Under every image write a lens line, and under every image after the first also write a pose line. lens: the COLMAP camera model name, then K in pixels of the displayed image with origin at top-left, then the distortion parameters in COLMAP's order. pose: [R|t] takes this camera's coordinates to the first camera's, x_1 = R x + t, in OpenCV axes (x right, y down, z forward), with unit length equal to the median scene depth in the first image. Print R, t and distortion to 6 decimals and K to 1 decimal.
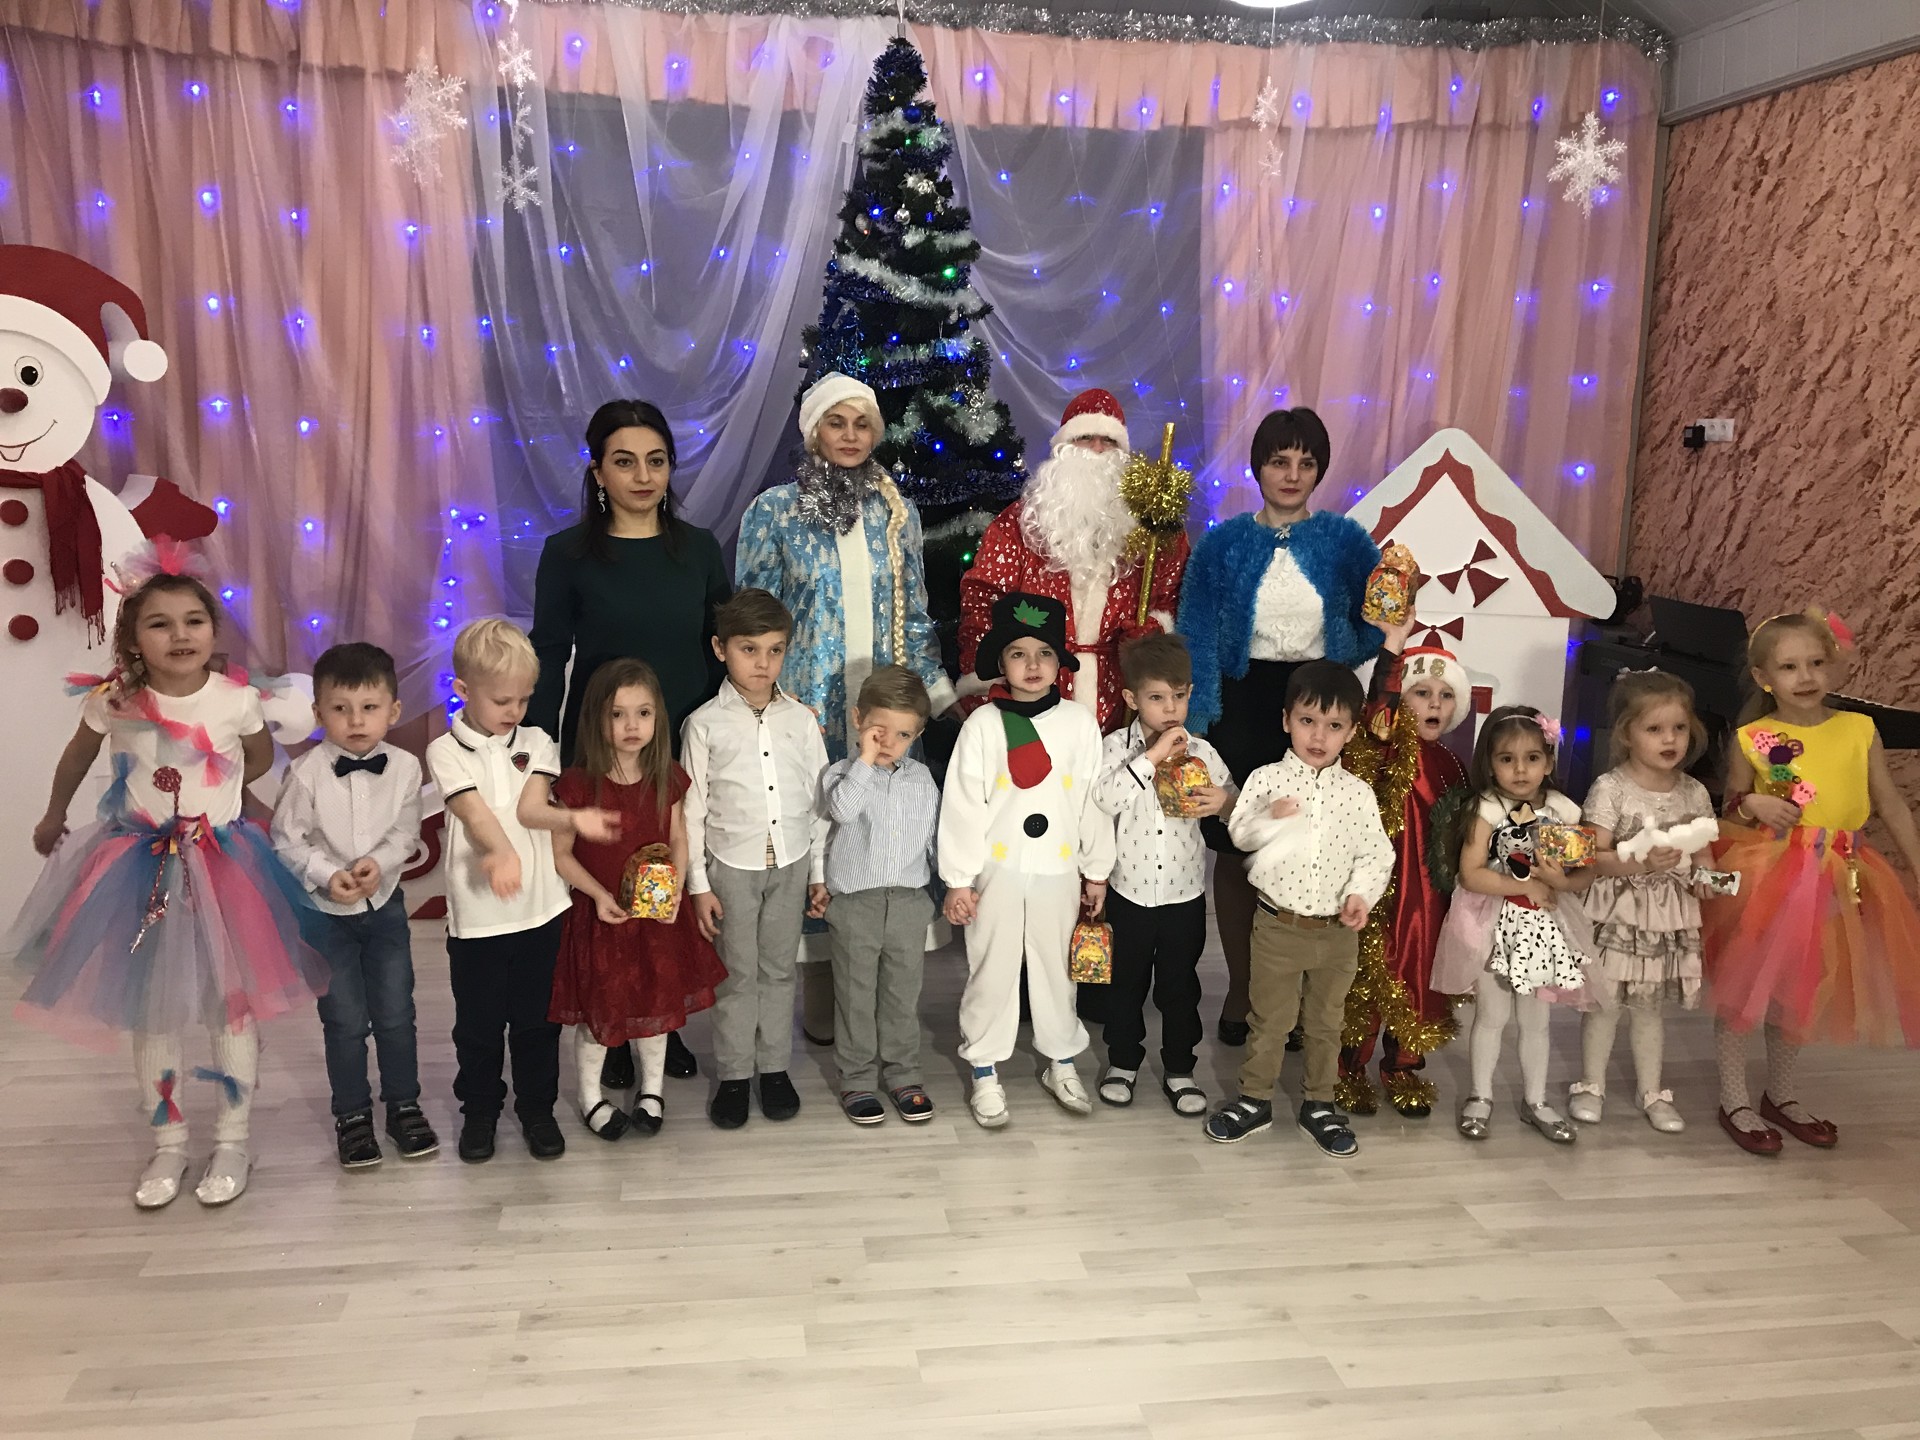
lens RADIAL K [[1538.3, 0, 960.0], [0, 1538.3, 720.0], [0, 0, 1]] dist [0.008218, 0.020125]
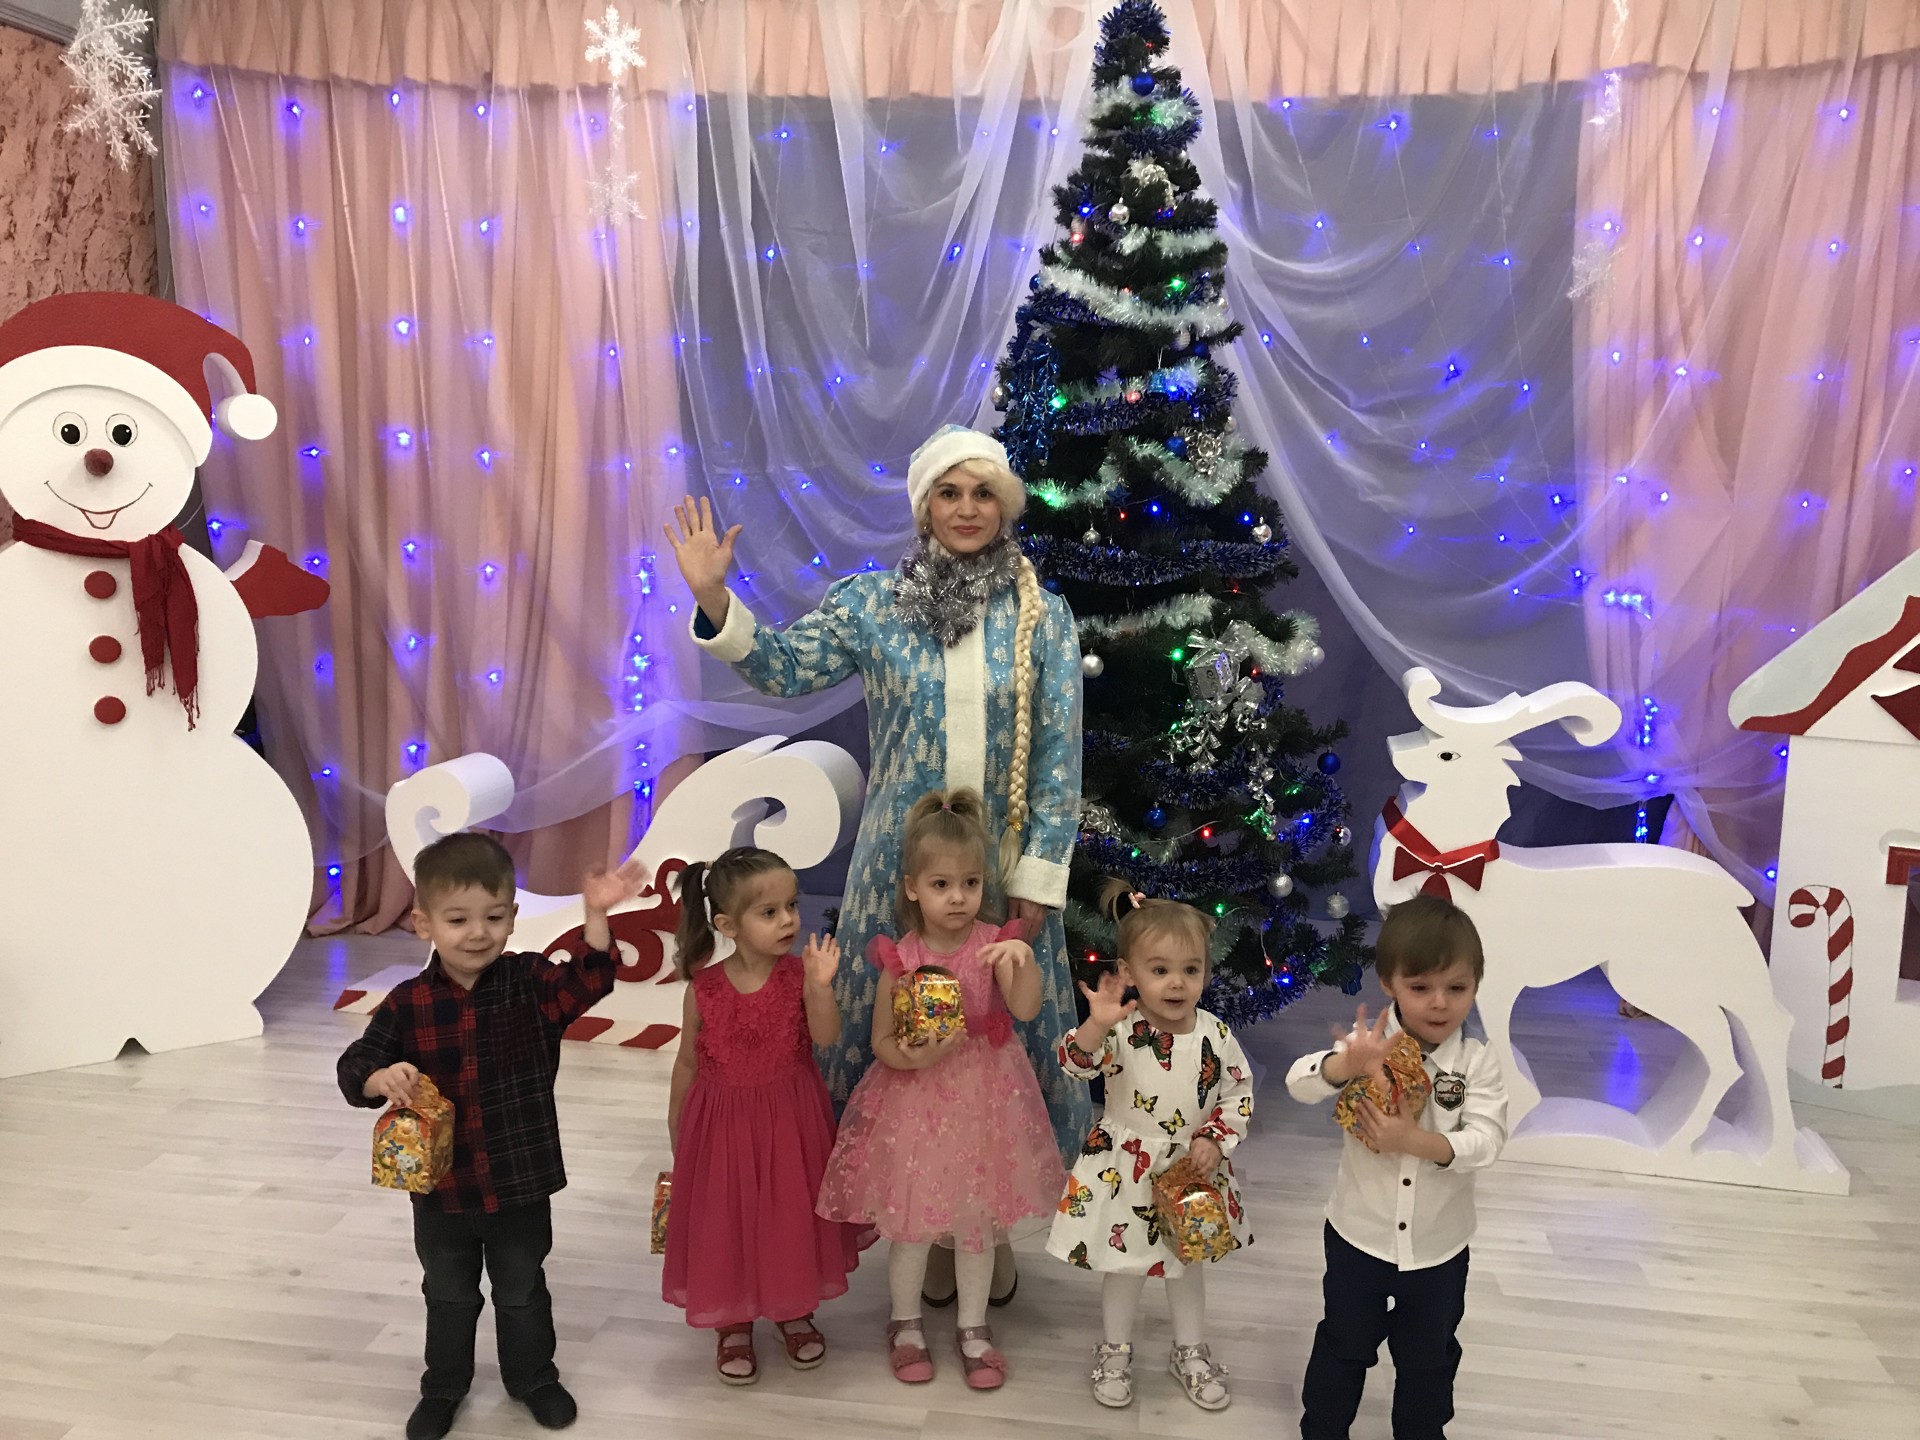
lens RADIAL K [[1538.3, 0, 960.0], [0, 1538.3, 720.0], [0, 0, 1]] dist [0.008218, 0.020125]
pose [[0.957745, 0.040595, -0.284738, 0.116372], [-0.047150, 0.998756, -0.016201, -0.055027], [0.283726, 0.028942, 0.958469, 0.237073]]
